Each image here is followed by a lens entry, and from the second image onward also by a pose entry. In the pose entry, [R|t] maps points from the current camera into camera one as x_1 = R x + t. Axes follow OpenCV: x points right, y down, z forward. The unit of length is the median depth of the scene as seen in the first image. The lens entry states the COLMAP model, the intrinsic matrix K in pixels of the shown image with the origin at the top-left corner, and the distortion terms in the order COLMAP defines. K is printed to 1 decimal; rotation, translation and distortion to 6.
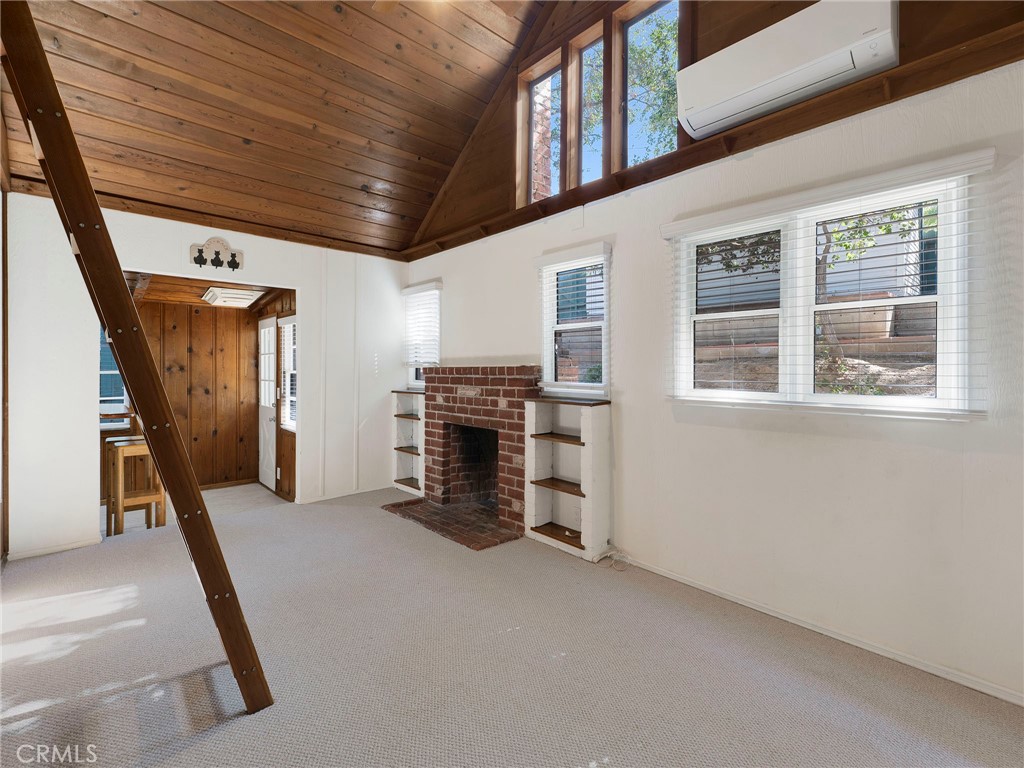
lens RADIAL K [[469.8, 0, 512.0], [0, 469.8, 384.0], [0, 0, 1]] dist [-0.000498, 0.000108]
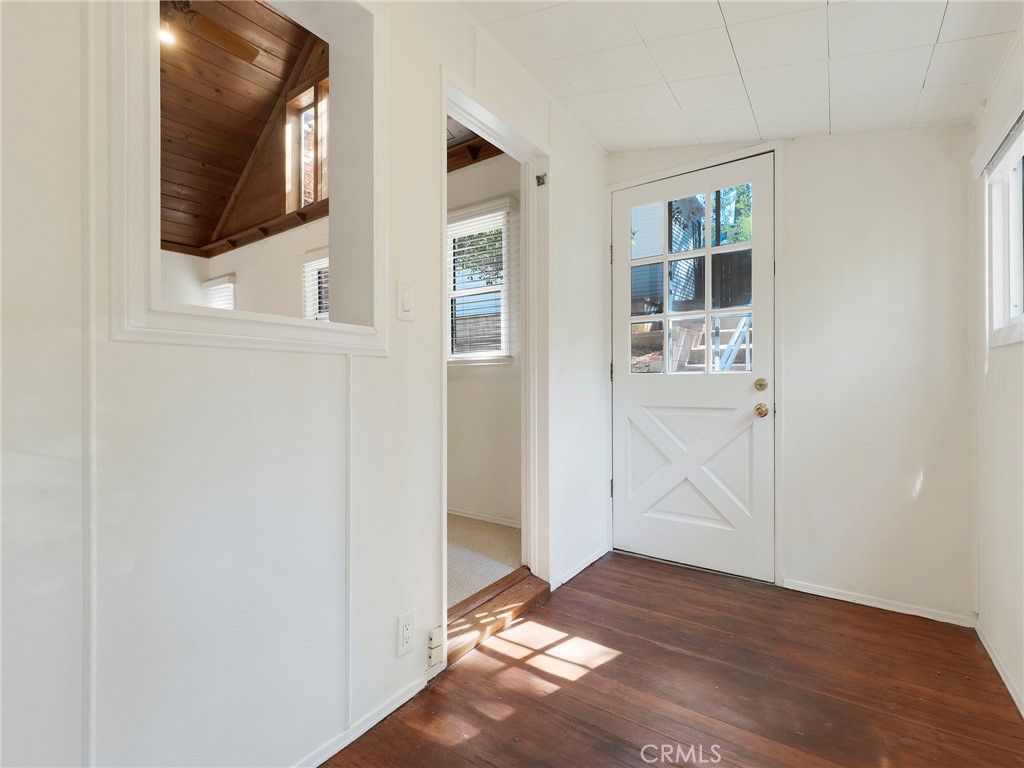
lens RADIAL K [[469.8, 0, 512.0], [0, 469.8, 384.0], [0, 0, 1]] dist [-0.000498, 0.000108]
pose [[0.975033, -0.026657, 0.220456, 0.245583], [0.028417, 0.999585, -0.004819, 0.064299], [-0.220236, 0.010964, 0.975385, -0.236381]]
